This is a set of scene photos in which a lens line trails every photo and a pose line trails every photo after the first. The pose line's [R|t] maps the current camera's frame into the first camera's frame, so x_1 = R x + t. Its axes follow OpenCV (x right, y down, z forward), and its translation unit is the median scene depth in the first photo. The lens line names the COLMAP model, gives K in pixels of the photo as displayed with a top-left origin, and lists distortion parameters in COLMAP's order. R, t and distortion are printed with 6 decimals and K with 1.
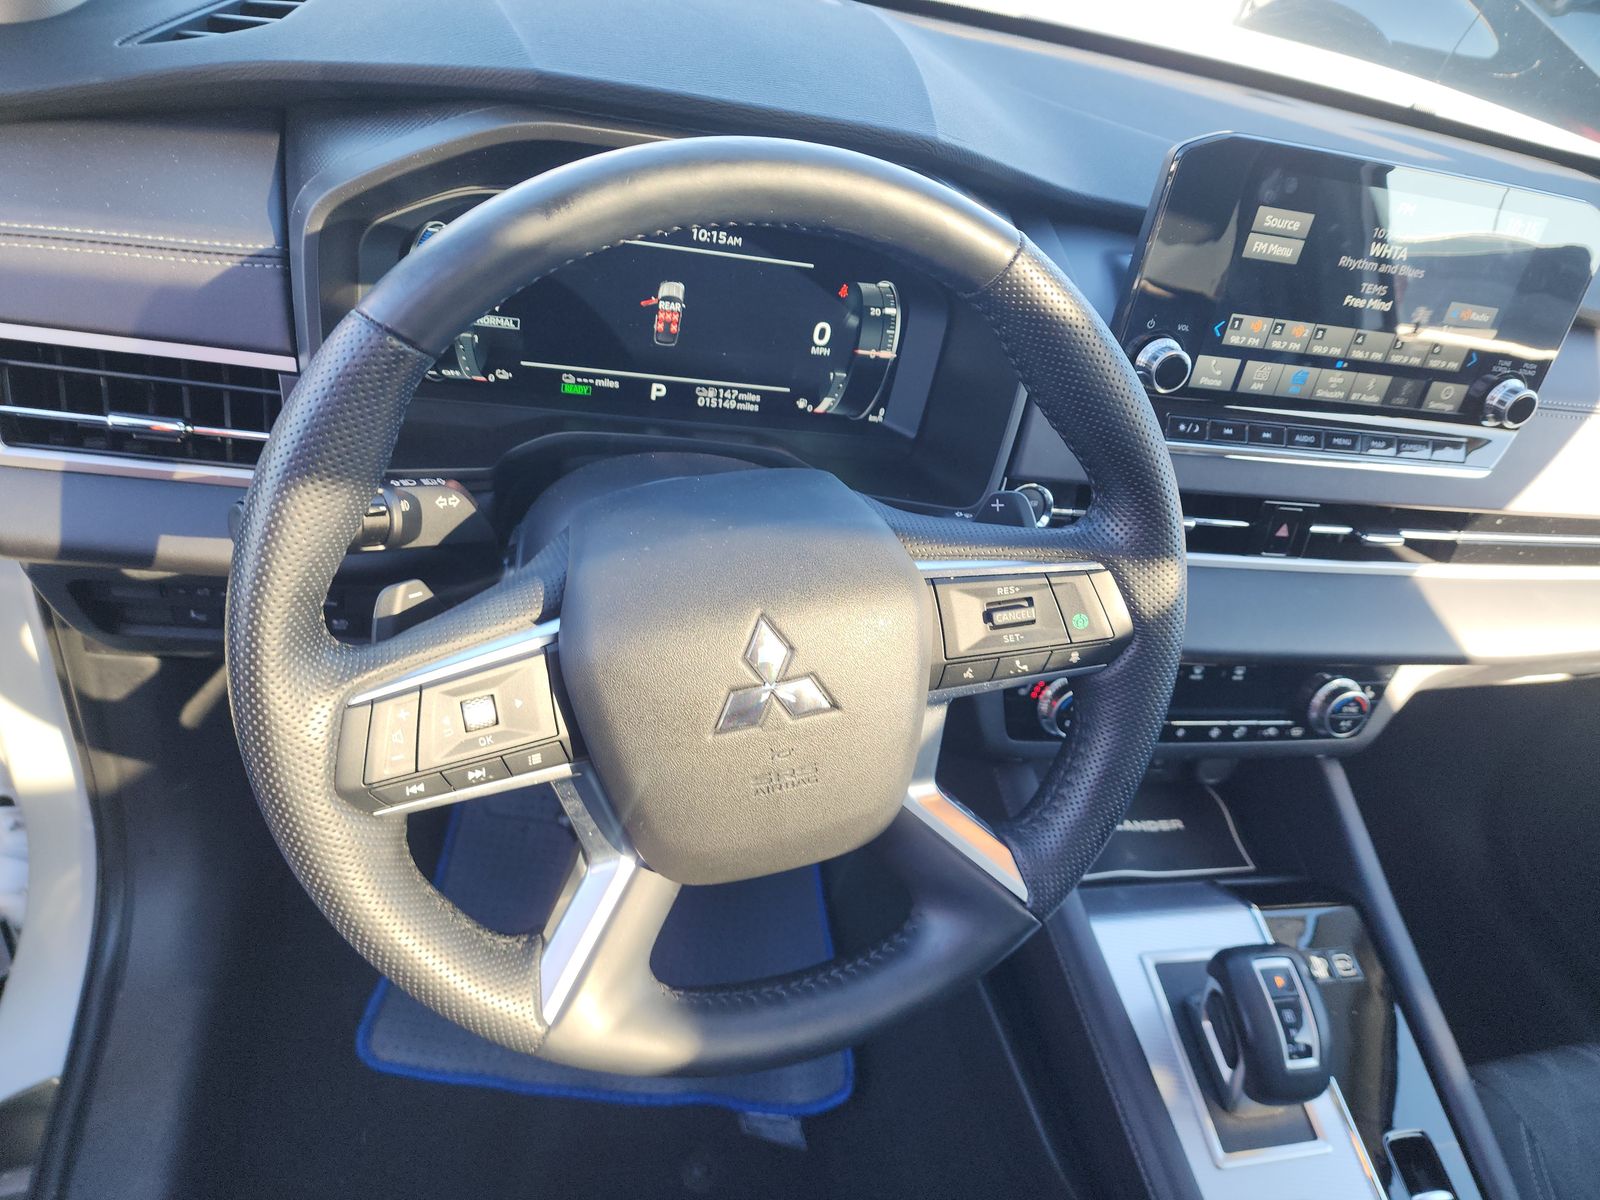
lens RADIAL K [[1077.7, 0, 787.9], [0, 1077.7, 601.3], [0, 0, 1]] dist [0.063220, -0.043796]
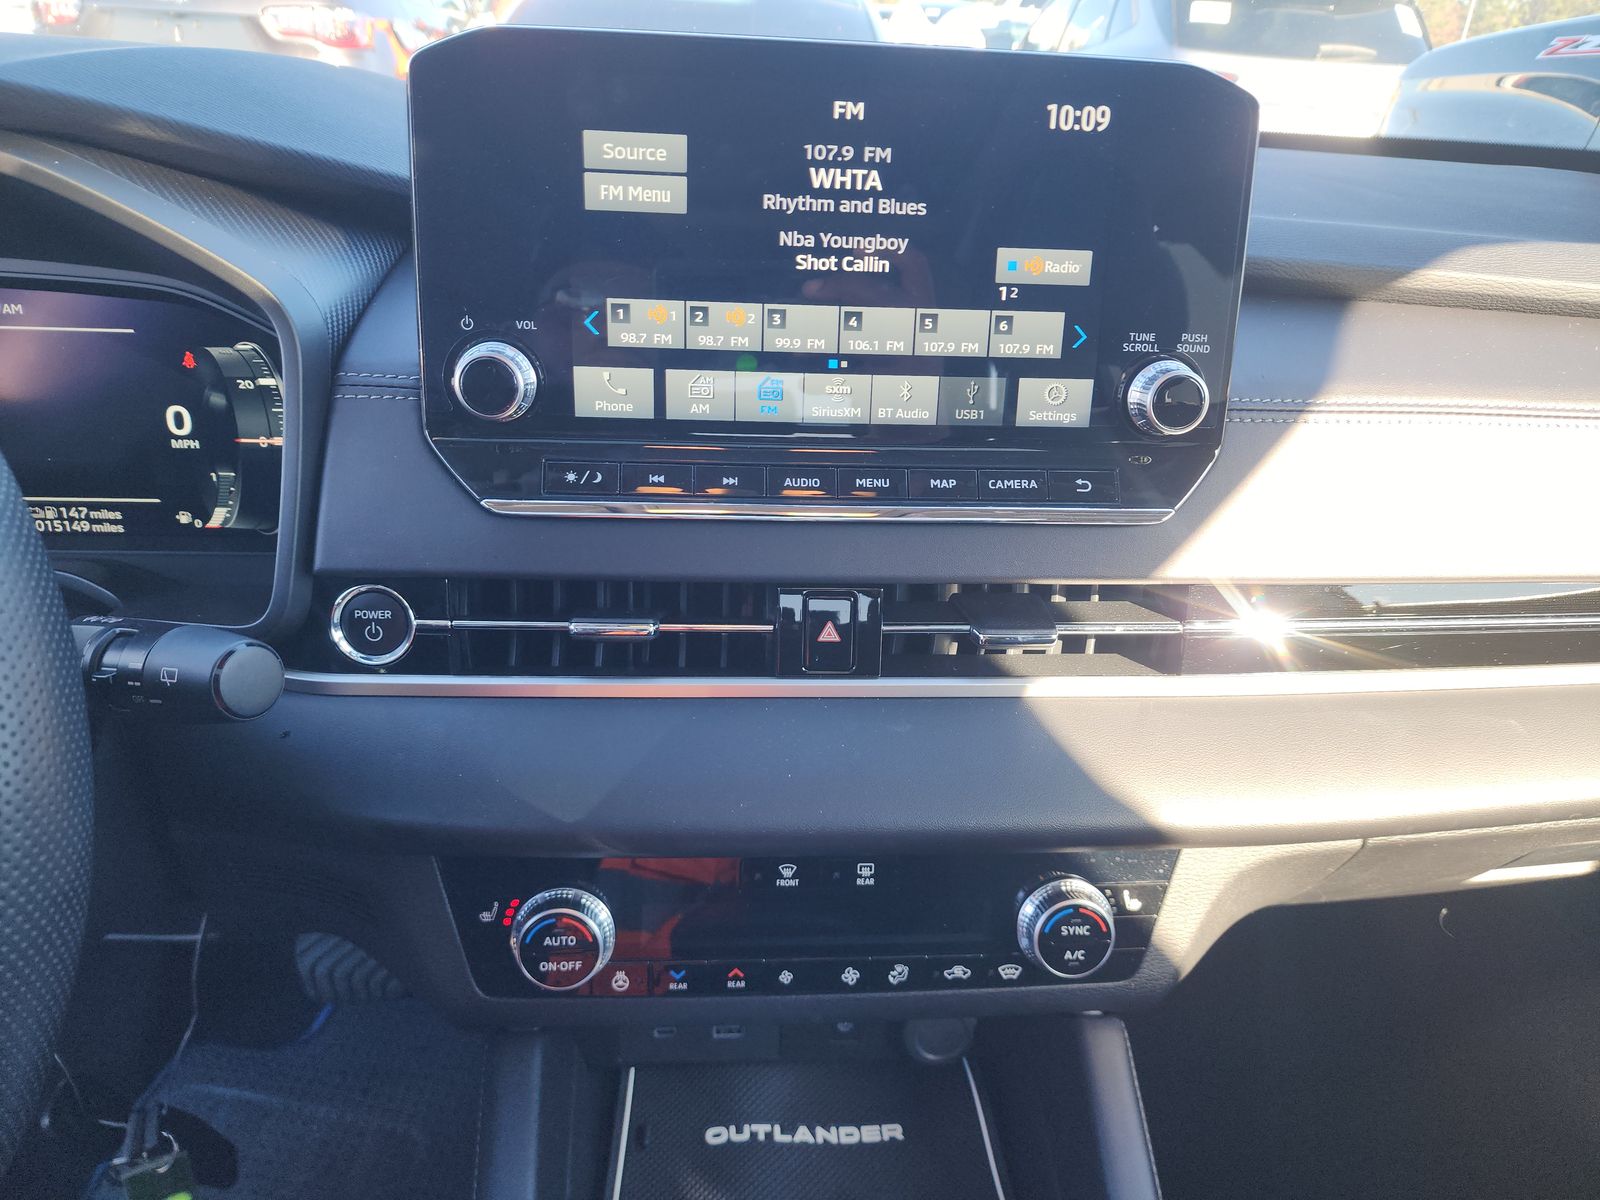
lens RADIAL K [[1062.3, 0, 800.0], [0, 1062.3, 600.0], [0, 0, 1]] dist [0.063144, -0.071415]
pose [[0.972788, -0.090791, -0.213168, 0.598002], [0.040464, 0.972460, -0.229529, 0.059516], [0.228137, 0.214658, 0.949671, 0.426838]]
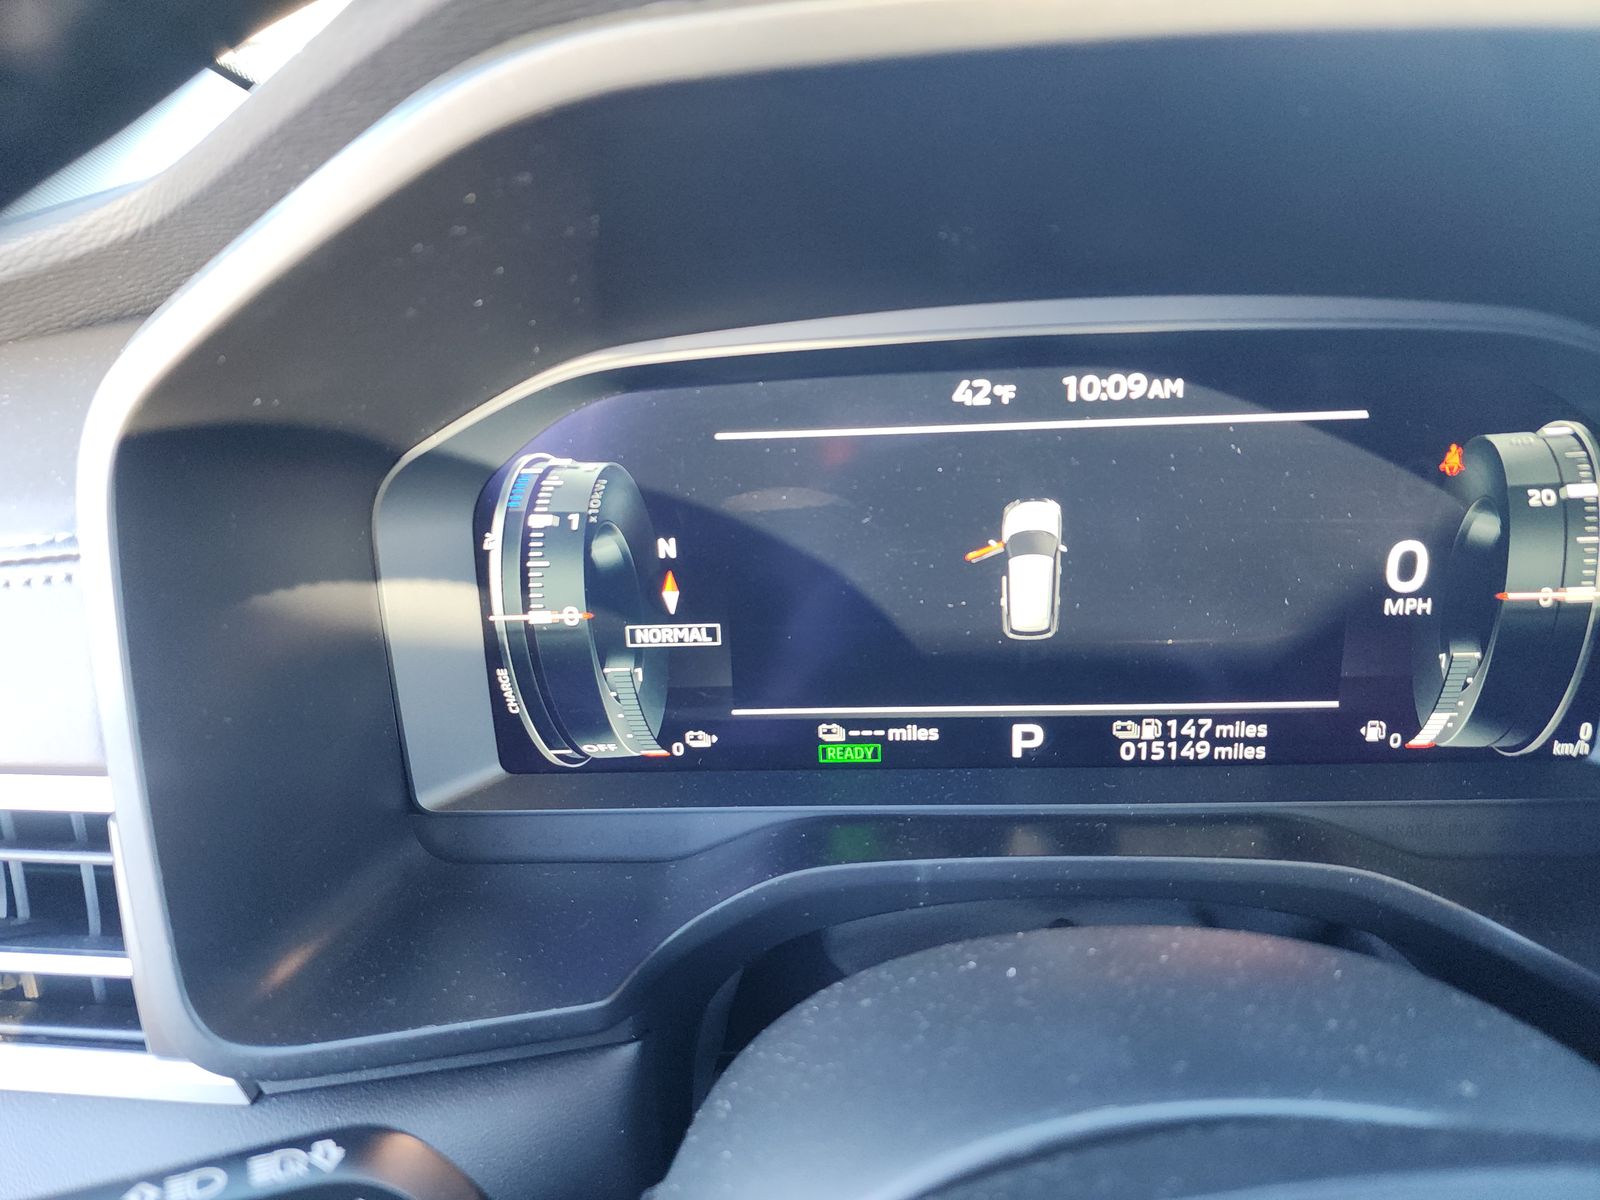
lens RADIAL K [[1062.3, 0, 800.0], [0, 1062.3, 600.0], [0, 0, 1]] dist [0.063144, -0.071415]
pose [[0.933867, -0.137323, -0.330204, -0.053179], [0.038115, 0.956297, -0.289903, -0.123807], [0.355583, 0.258146, 0.898288, 0.548986]]
